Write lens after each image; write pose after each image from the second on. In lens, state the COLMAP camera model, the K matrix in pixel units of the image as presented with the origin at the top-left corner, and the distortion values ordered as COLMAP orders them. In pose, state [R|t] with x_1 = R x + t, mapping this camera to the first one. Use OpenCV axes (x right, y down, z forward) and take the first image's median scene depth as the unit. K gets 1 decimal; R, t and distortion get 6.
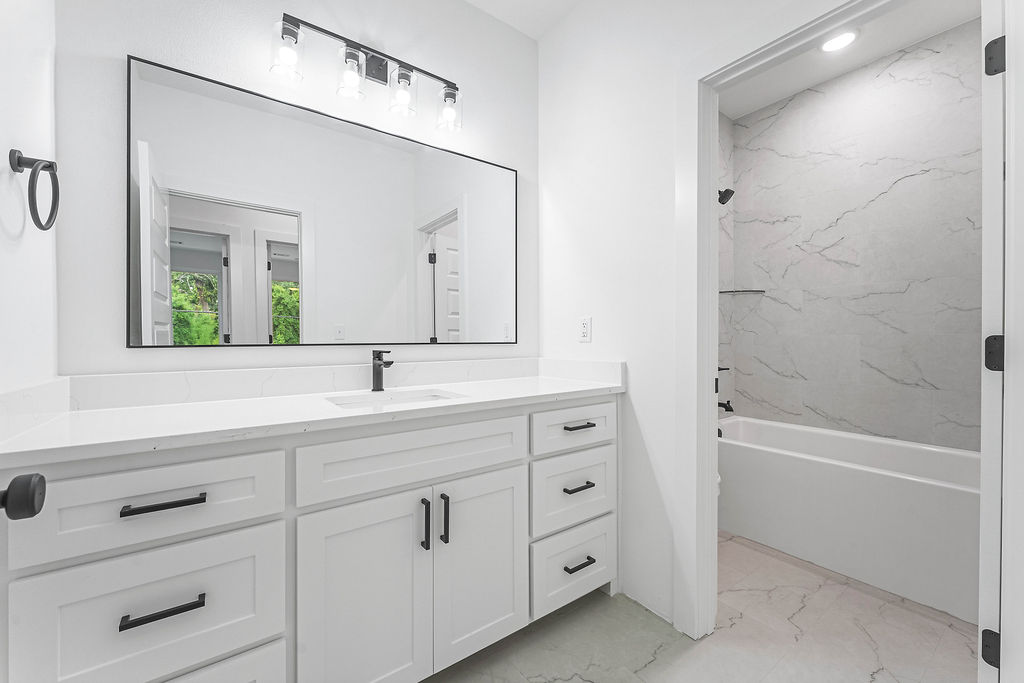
lens RADIAL K [[411.7, 0, 506.2], [0, 411.7, 338.2], [0, 0, 1]] dist [0.000587, -0.000150]
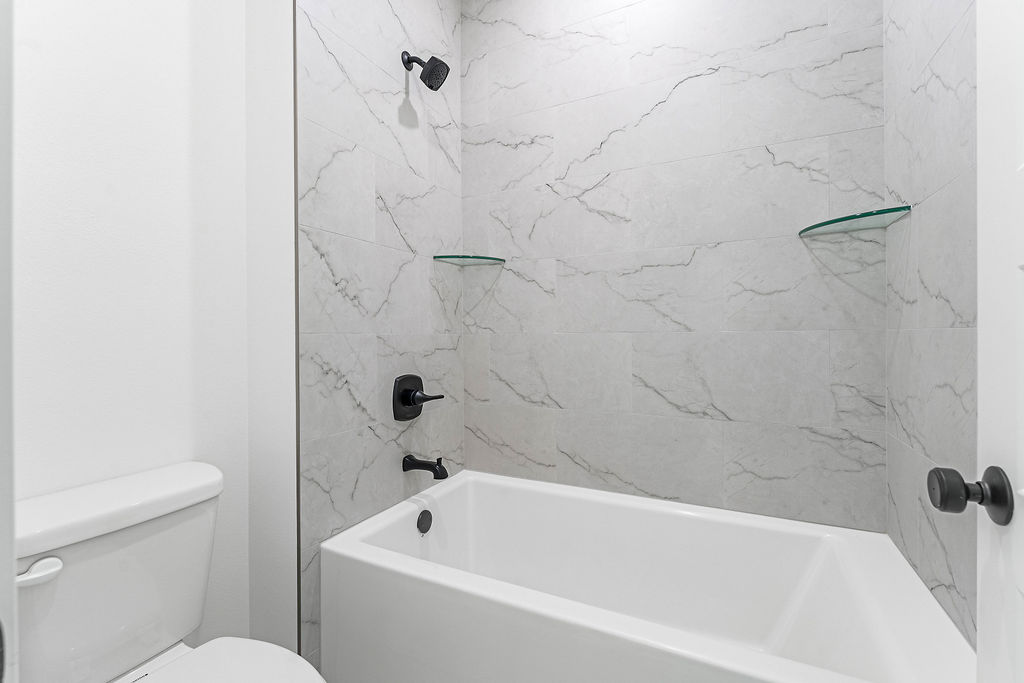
lens RADIAL K [[445.6, 0, 513.6], [0, 445.6, 337.0], [0, 0, 1]] dist [-0.004475, -0.000042]
pose [[0.881345, -0.001431, 0.472471, 0.357342], [0.003724, 0.999985, -0.003918, -0.000704], [-0.472458, 0.005212, 0.881338, 0.455620]]
